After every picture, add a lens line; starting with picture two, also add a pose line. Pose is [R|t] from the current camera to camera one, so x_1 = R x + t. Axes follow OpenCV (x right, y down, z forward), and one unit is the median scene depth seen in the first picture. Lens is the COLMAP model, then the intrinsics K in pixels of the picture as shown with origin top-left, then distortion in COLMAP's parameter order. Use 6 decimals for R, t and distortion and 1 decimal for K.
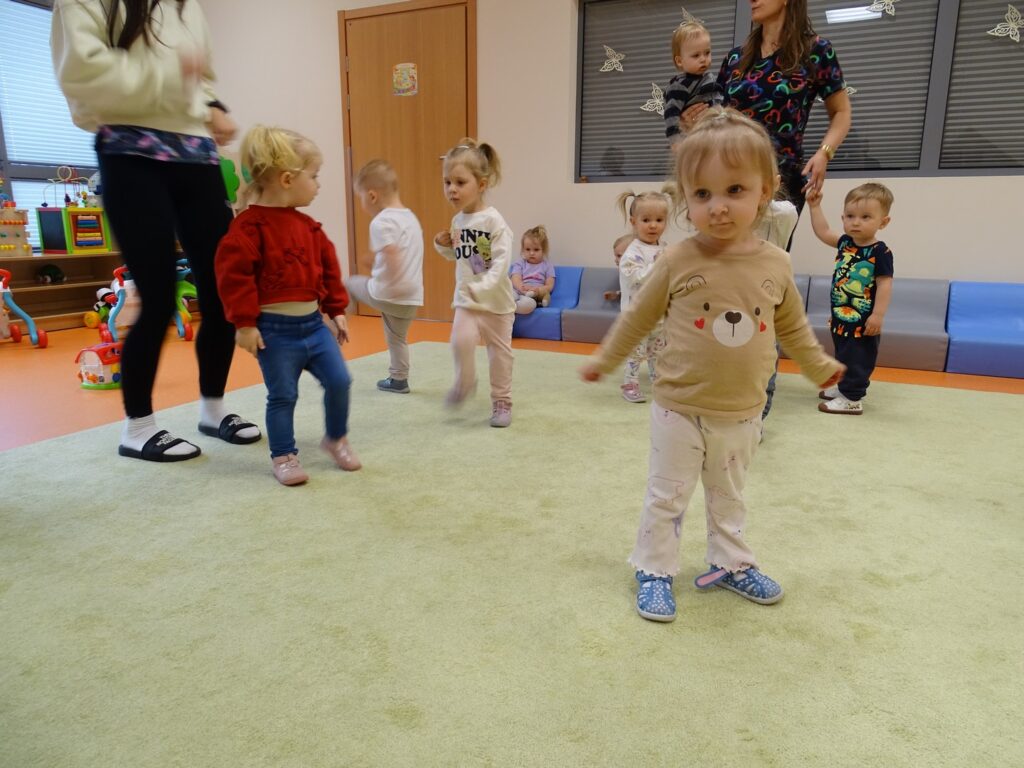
lens RADIAL K [[726.5, 0, 513.0], [0, 726.5, 380.9], [0, 0, 1]] dist [0.048966, -0.053424]
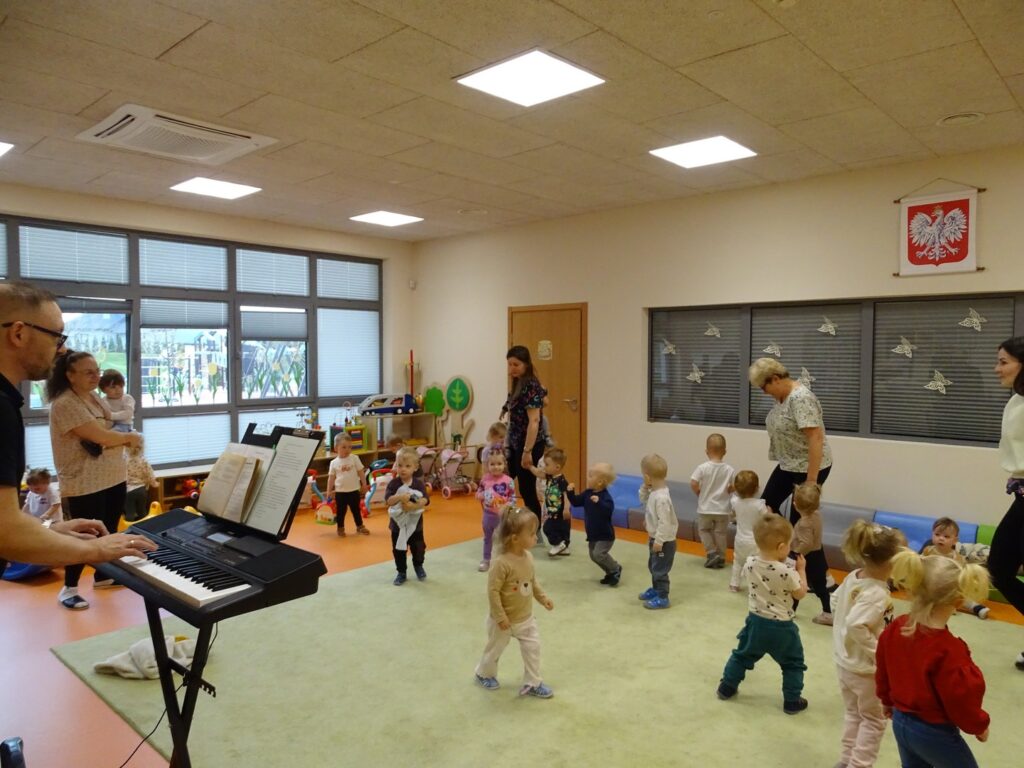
lens RADIAL K [[732.3, 0, 503.5], [0, 732.3, 384.3], [0, 0, 1]] dist [0.005613, 0.000670]
pose [[0.954806, 0.015827, -0.296809, 0.255298], [-0.067146, 0.984253, -0.163517, -0.083010], [0.289548, 0.176057, 0.940833, -0.533623]]
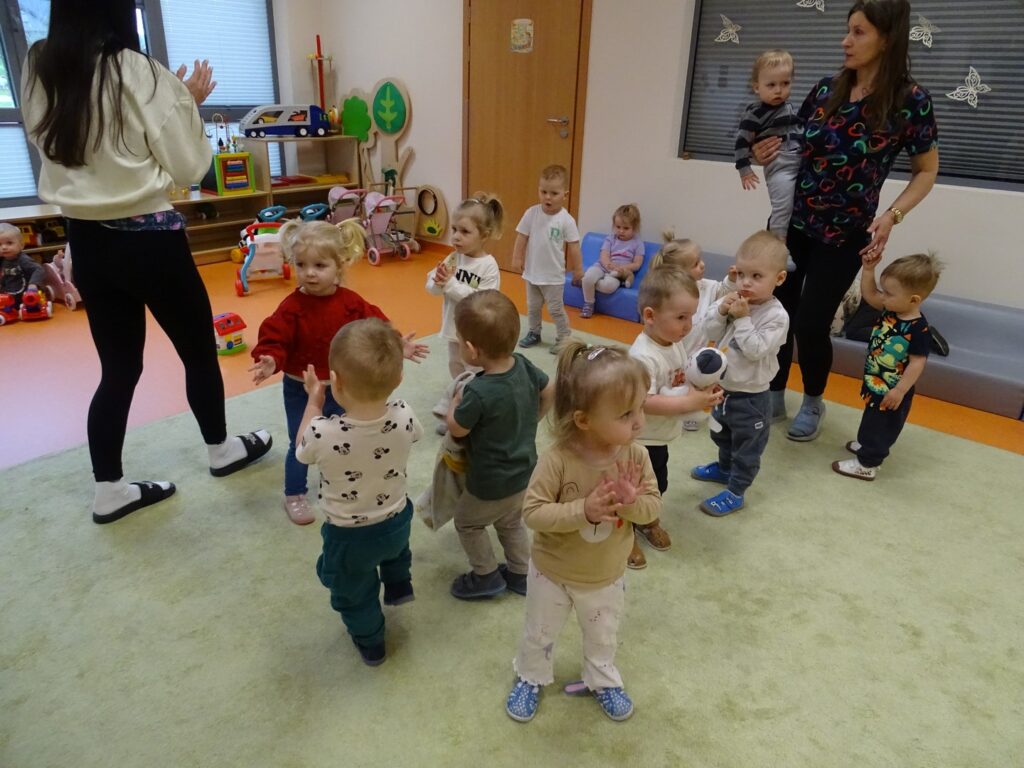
lens RADIAL K [[732.3, 0, 503.5], [0, 732.3, 384.3], [0, 0, 1]] dist [0.005613, 0.000670]
pose [[0.968242, 0.126565, -0.215611, 0.111969], [-0.086720, 0.978872, 0.185172, -0.141366], [0.234492, -0.160593, 0.958761, -0.040316]]
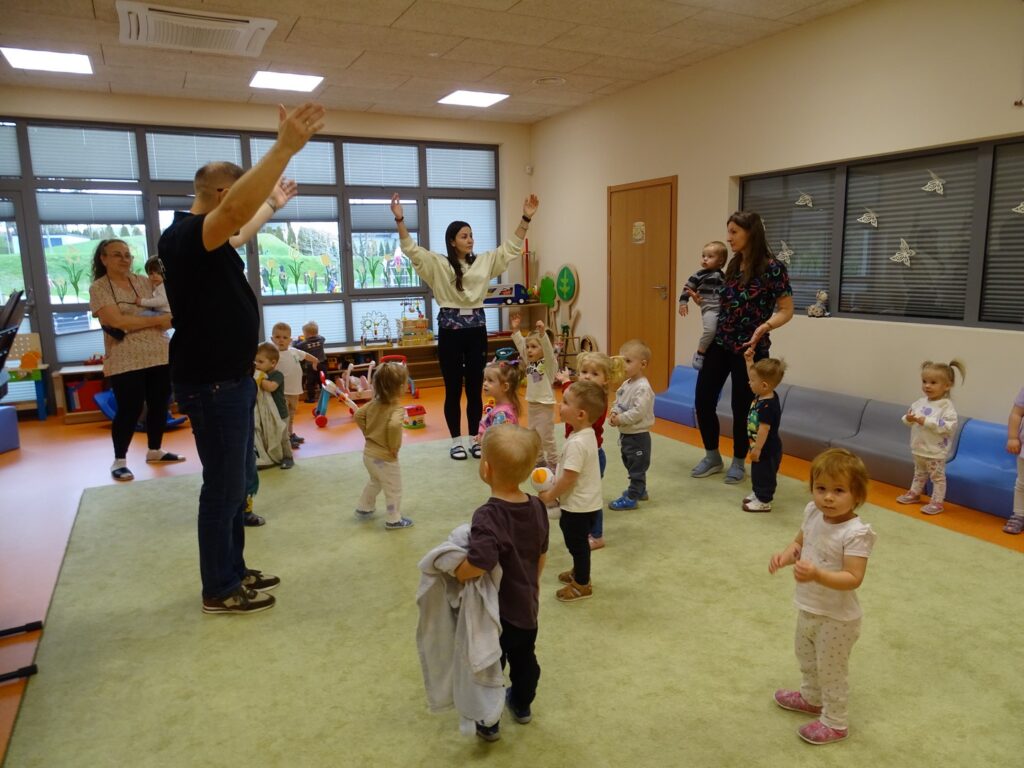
lens RADIAL K [[732.3, 0, 503.5], [0, 732.3, 384.3], [0, 0, 1]] dist [0.005613, 0.000670]
pose [[0.788210, 0.090573, -0.608704, 0.588539], [-0.114281, 0.993448, -0.000161, -0.093486], [0.604702, 0.069690, 0.793397, -0.300218]]
